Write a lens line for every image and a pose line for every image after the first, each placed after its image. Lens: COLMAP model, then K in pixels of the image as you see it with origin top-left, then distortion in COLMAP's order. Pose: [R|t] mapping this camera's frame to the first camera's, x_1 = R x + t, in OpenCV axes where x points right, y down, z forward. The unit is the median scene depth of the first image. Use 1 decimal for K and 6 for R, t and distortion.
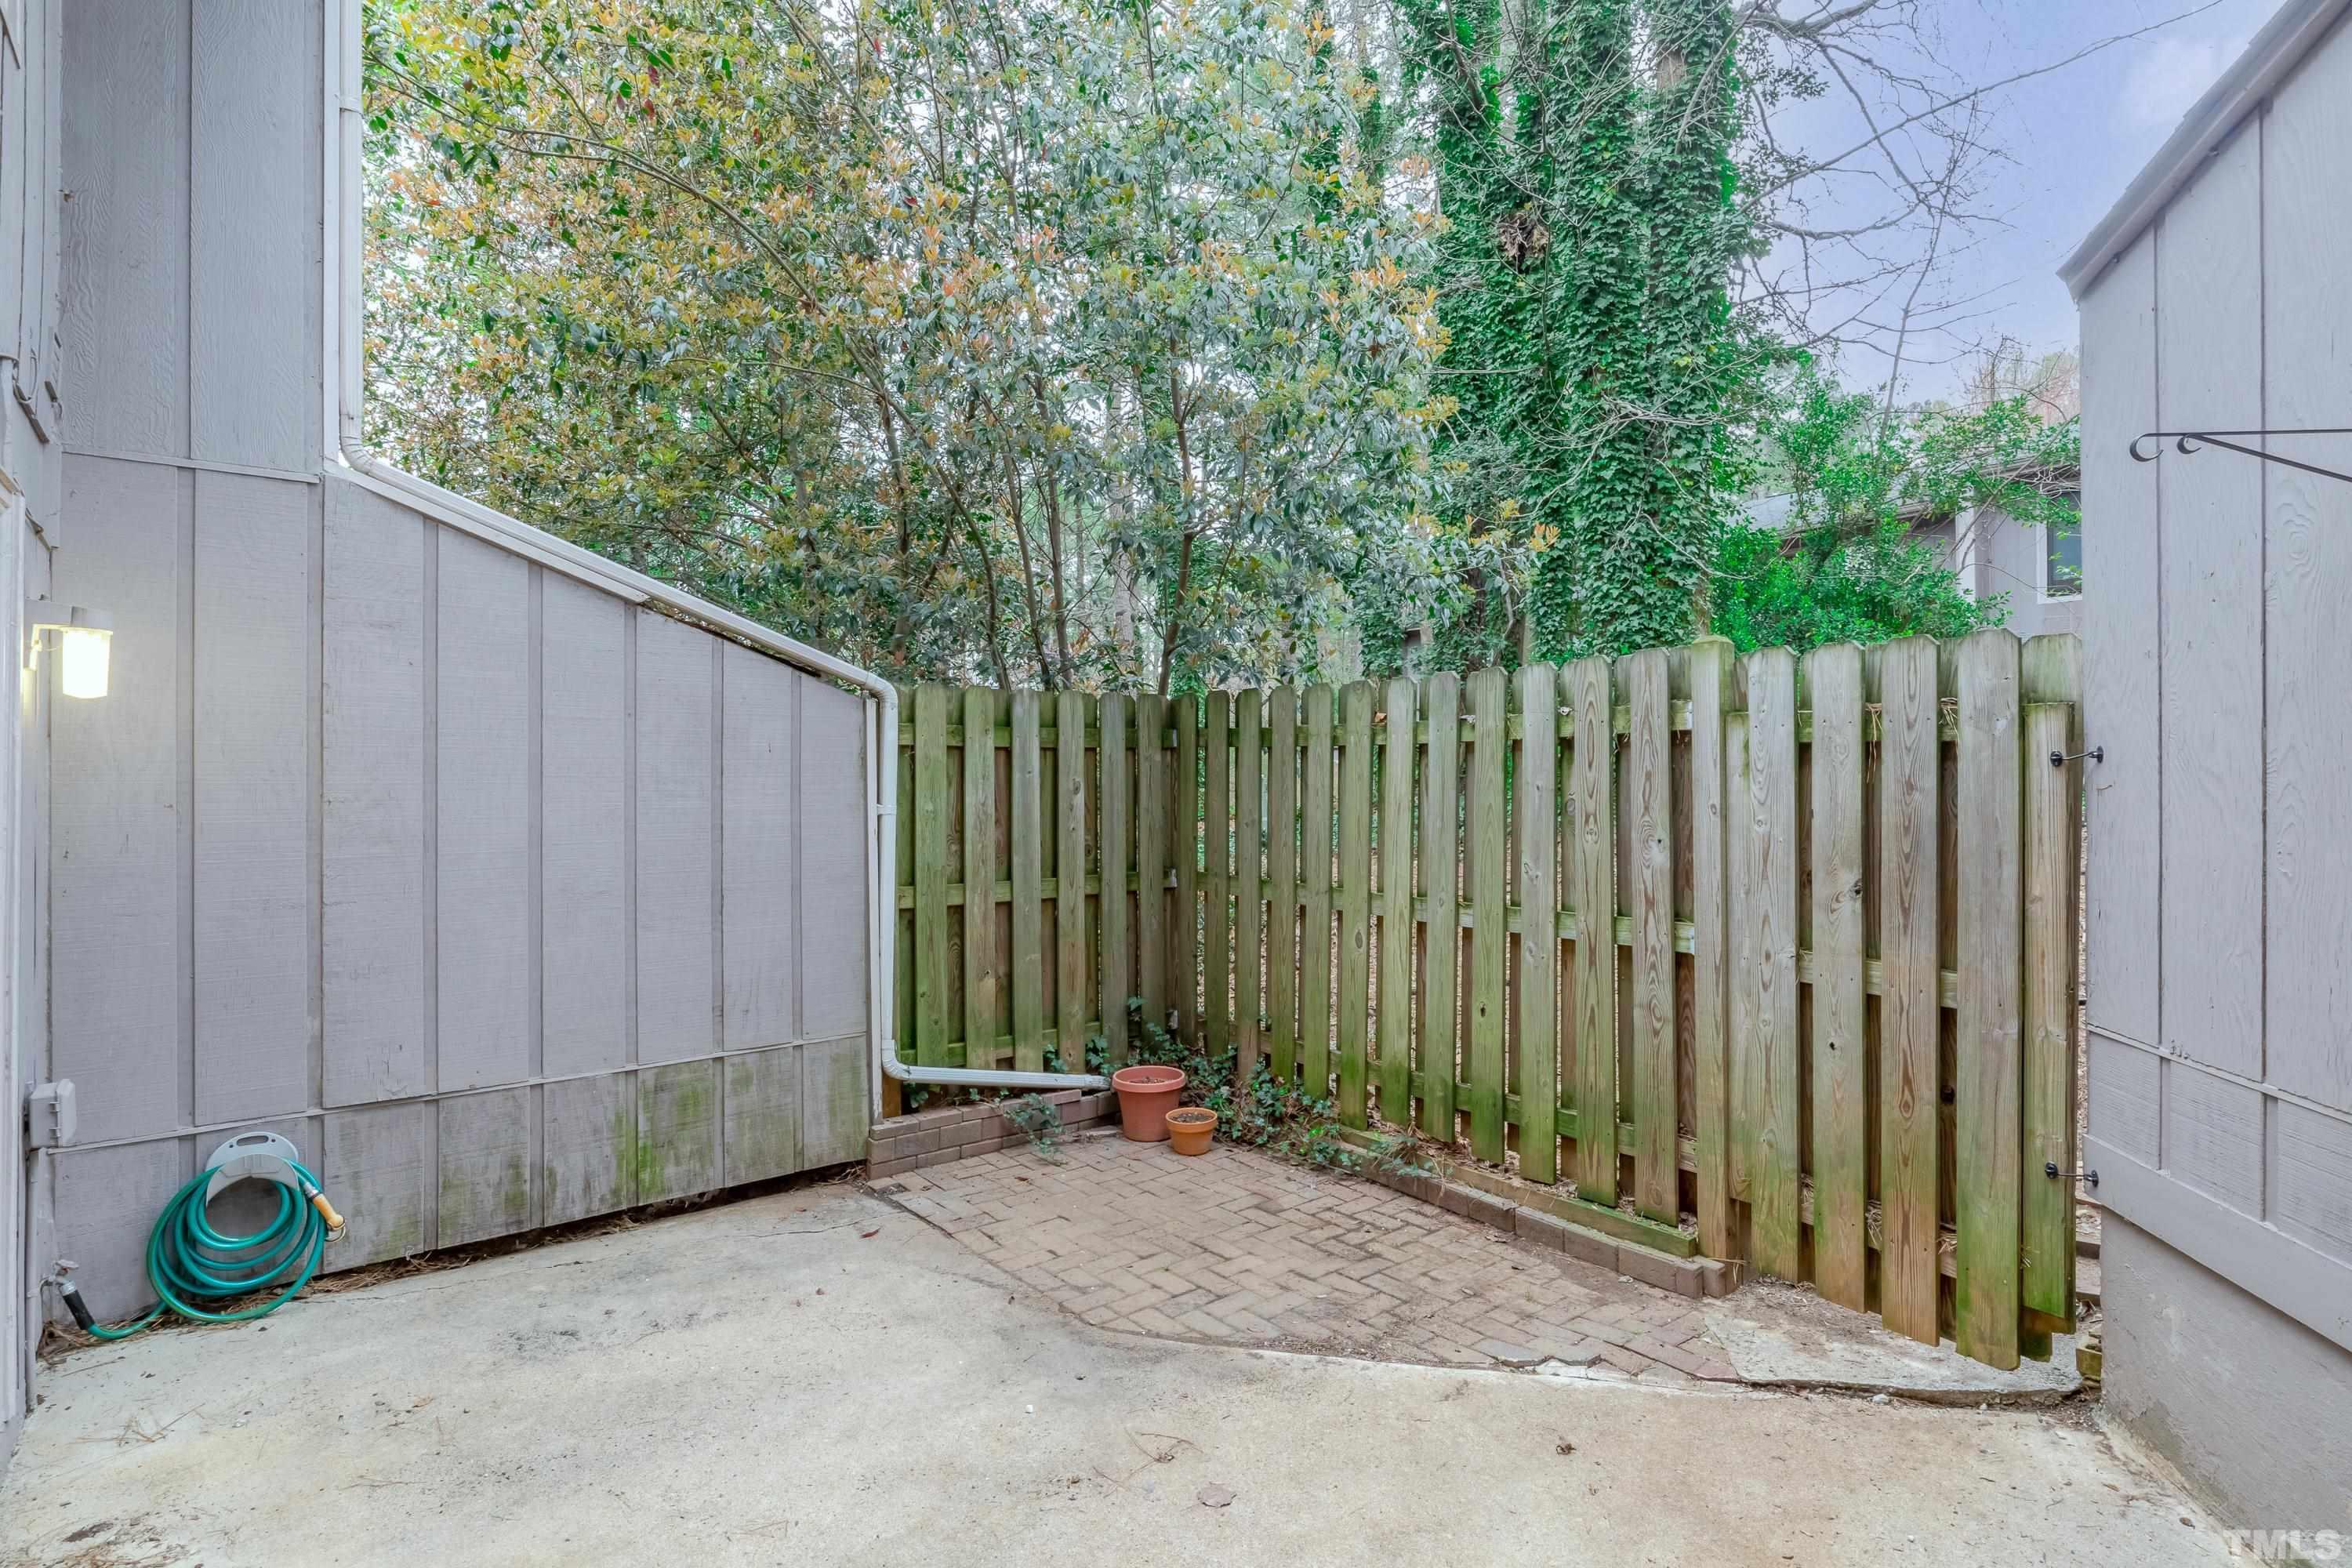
lens RADIAL K [[1205.3, 0, 1186.0], [0, 1205.3, 790.2], [0, 0, 1]] dist [0.025154, -0.004385]
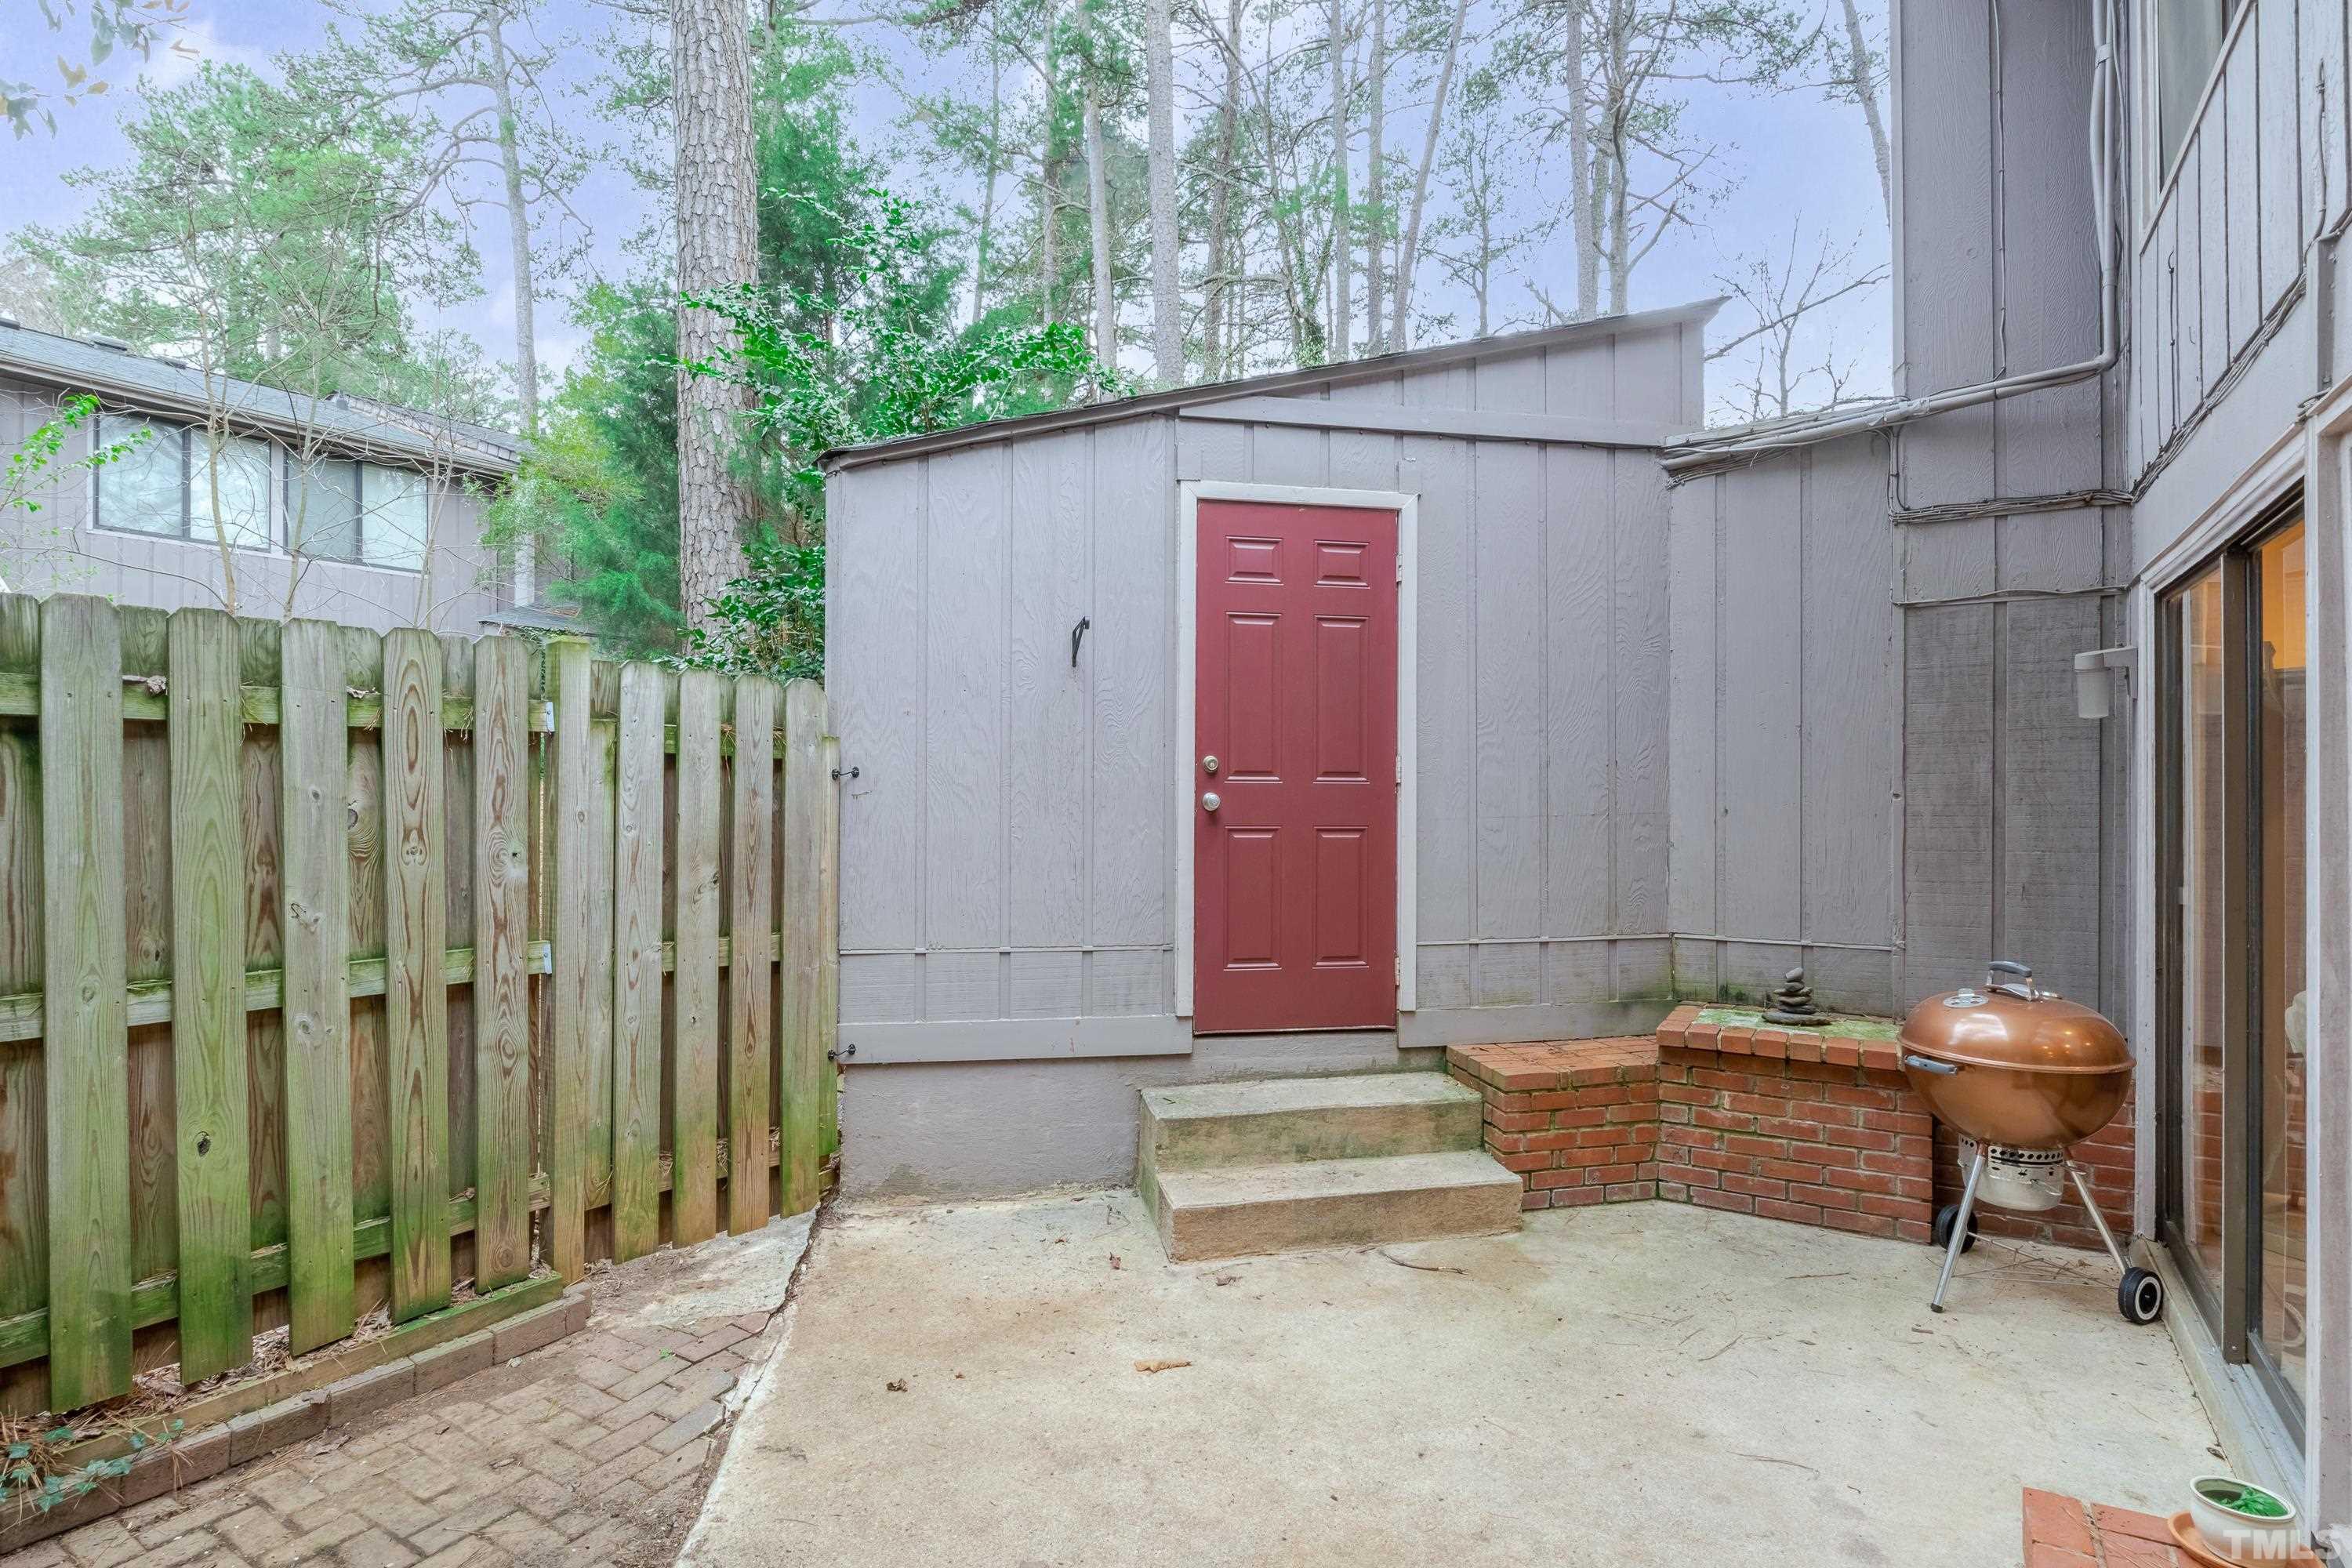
lens RADIAL K [[1205.3, 0, 1186.0], [0, 1205.3, 790.2], [0, 0, 1]] dist [0.025154, -0.004385]
pose [[-0.338133, -0.003704, 0.941091, -0.663655], [-0.002196, 0.999993, 0.003147, -0.009758], [-0.941096, -0.001002, -0.338139, 0.905351]]
